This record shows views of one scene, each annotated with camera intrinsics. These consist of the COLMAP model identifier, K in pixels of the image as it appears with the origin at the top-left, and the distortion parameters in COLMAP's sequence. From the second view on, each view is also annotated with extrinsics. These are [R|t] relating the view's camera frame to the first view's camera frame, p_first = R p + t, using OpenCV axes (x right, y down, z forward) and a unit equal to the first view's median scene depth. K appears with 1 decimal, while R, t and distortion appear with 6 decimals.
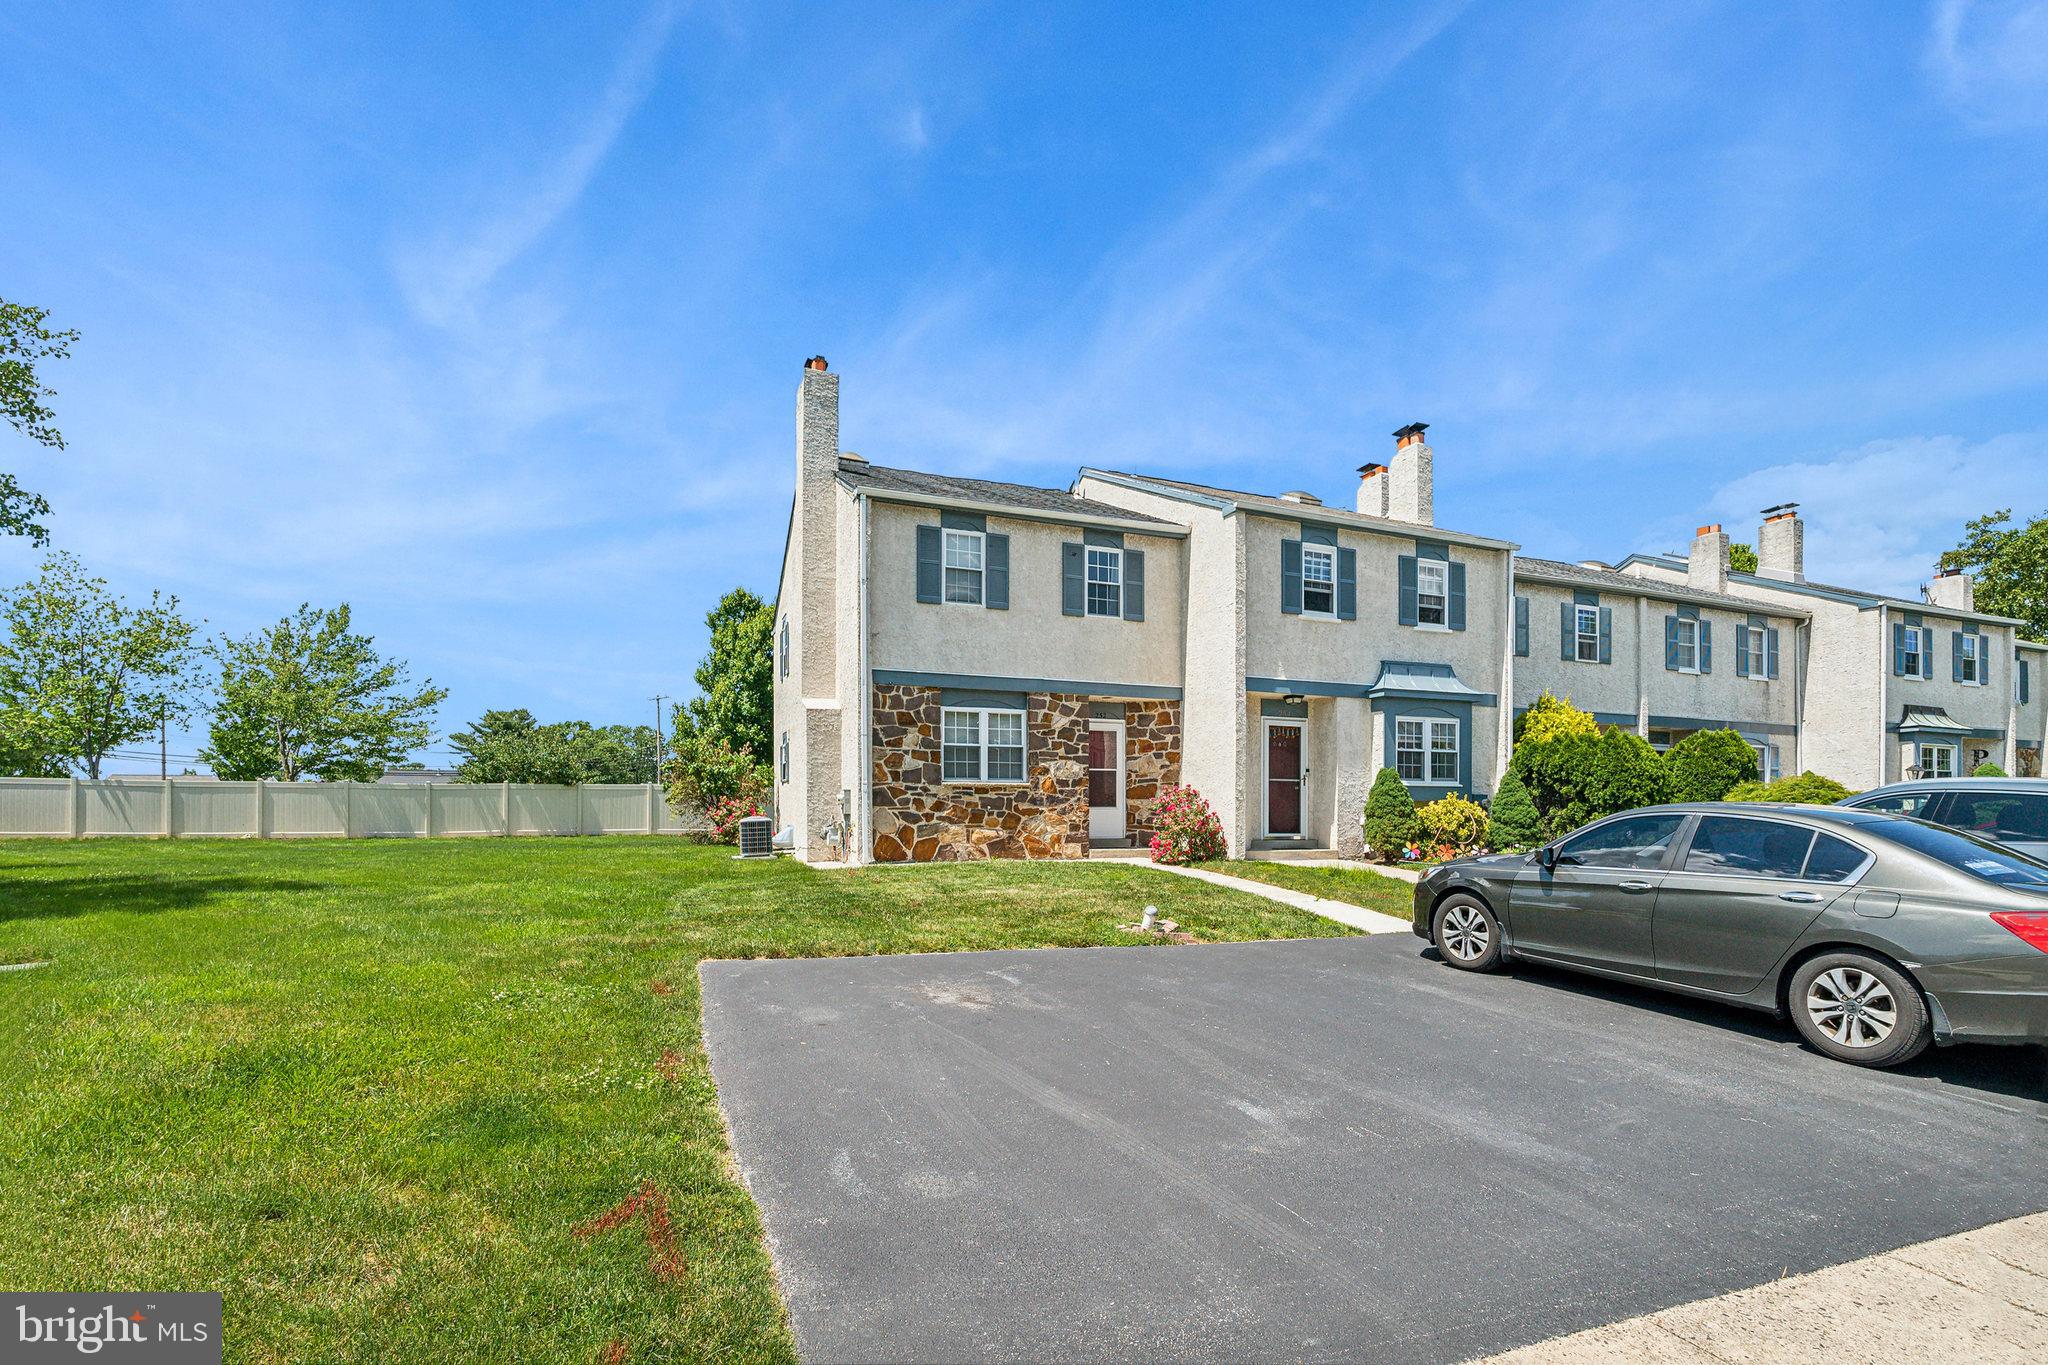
lens RADIAL K [[933.5, 0, 1025.6], [0, 933.5, 731.1], [0, 0, 1]] dist [-0.023317, 0.000053]
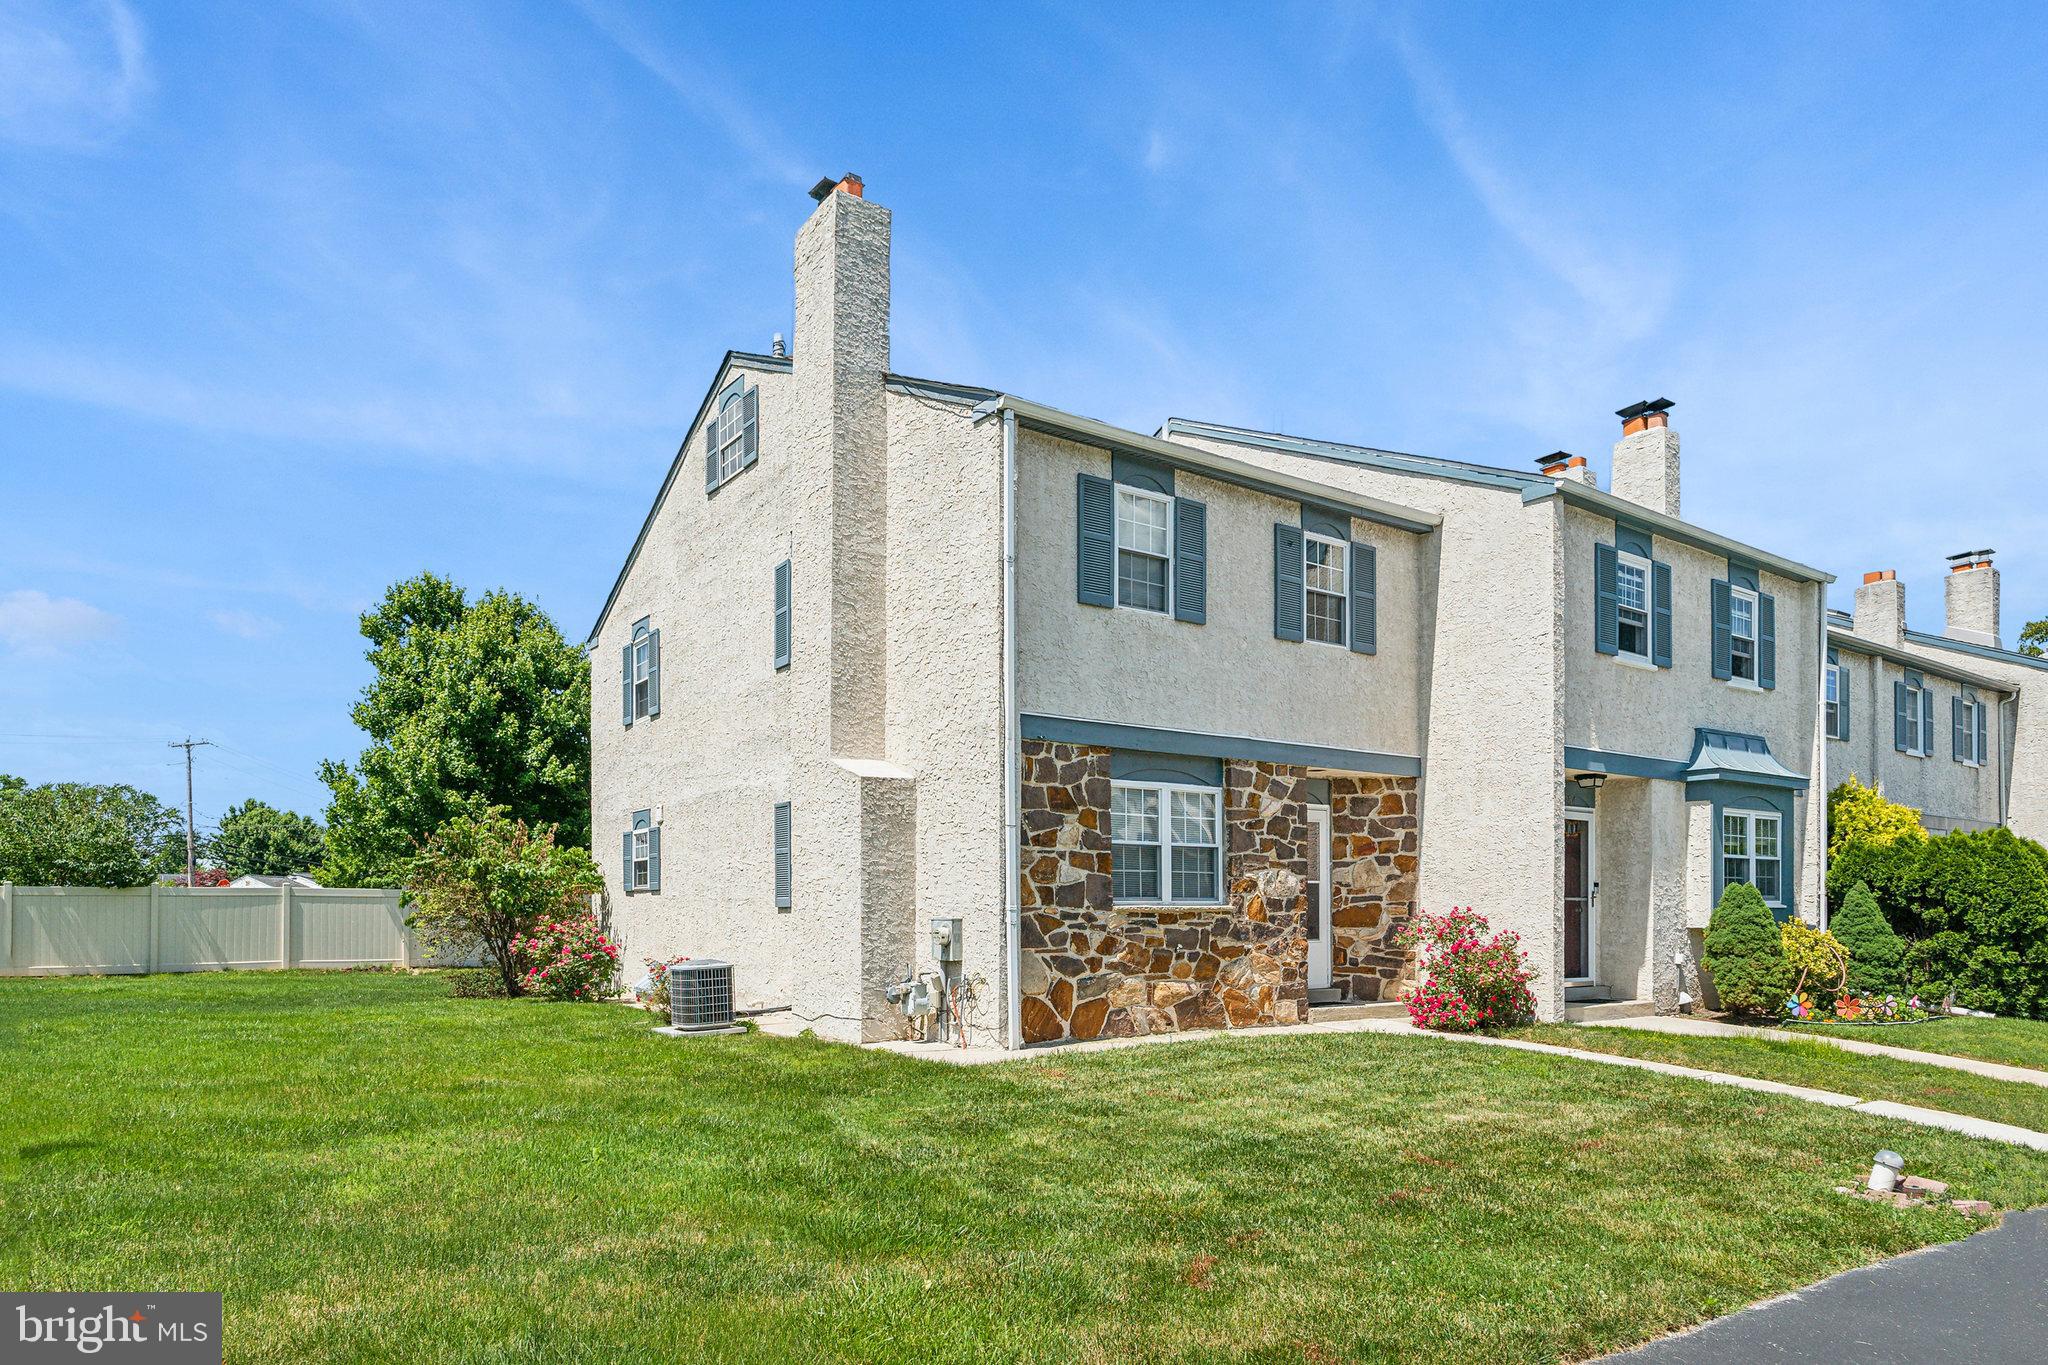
lens RADIAL K [[1205.2, 0, 1024.4], [0, 1205.2, 808.7], [0, 0, 1]] dist [-0.006405, -0.000235]
pose [[0.964994, 0.016872, 0.261728, -0.338255], [-0.017556, 0.999846, 0.000275, -0.006372], [-0.261683, -0.004861, 0.965142, 0.259865]]
